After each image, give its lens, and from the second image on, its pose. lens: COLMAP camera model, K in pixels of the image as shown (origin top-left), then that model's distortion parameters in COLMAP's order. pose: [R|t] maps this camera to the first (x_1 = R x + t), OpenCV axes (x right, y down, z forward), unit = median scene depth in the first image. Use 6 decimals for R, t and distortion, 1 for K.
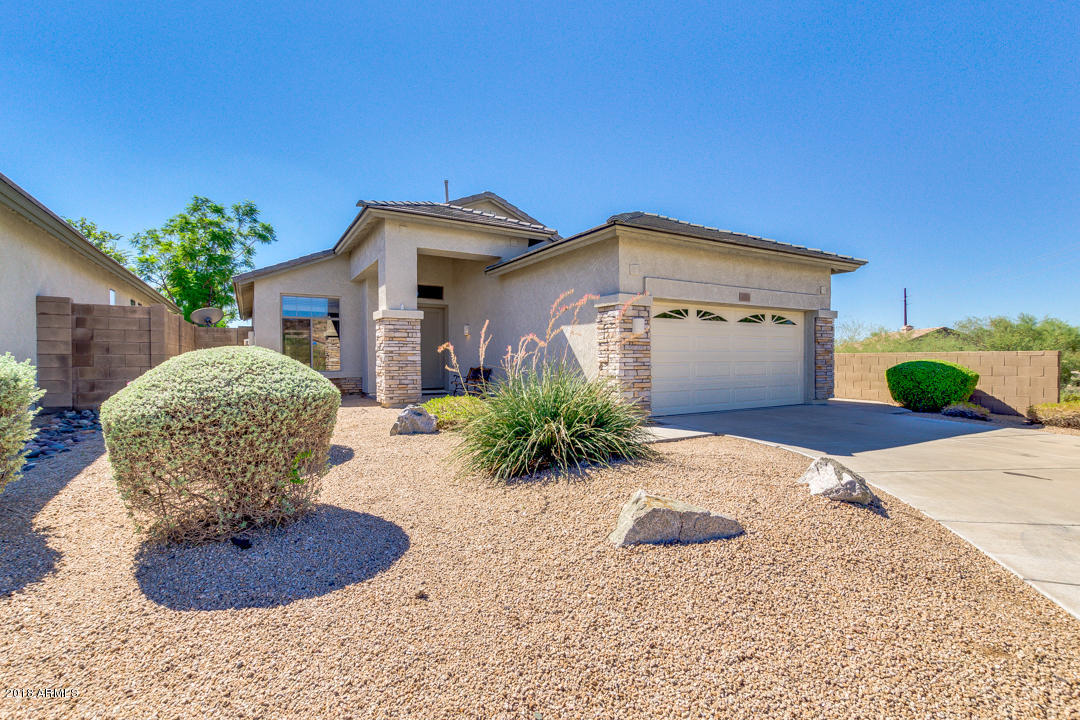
lens RADIAL K [[511.7, 0, 540.9], [0, 511.7, 361.6], [0, 0, 1]] dist [-0.001155, -0.000303]
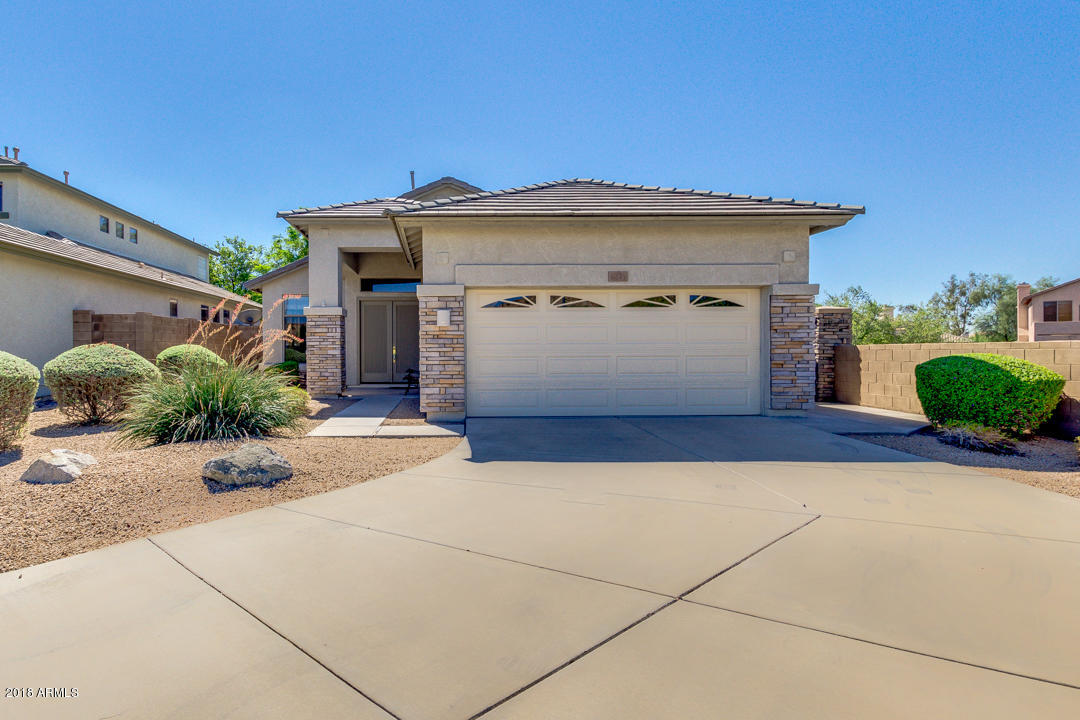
lens RADIAL K [[651.2, 0, 539.7], [0, 651.2, 357.8], [0, 0, 1]] dist [-0.008561, -0.000001]
pose [[0.862960, 0.004413, -0.505254, 0.810003], [-0.002082, 0.999984, 0.005177, -0.002817], [0.505269, -0.003416, 0.862955, 0.049930]]
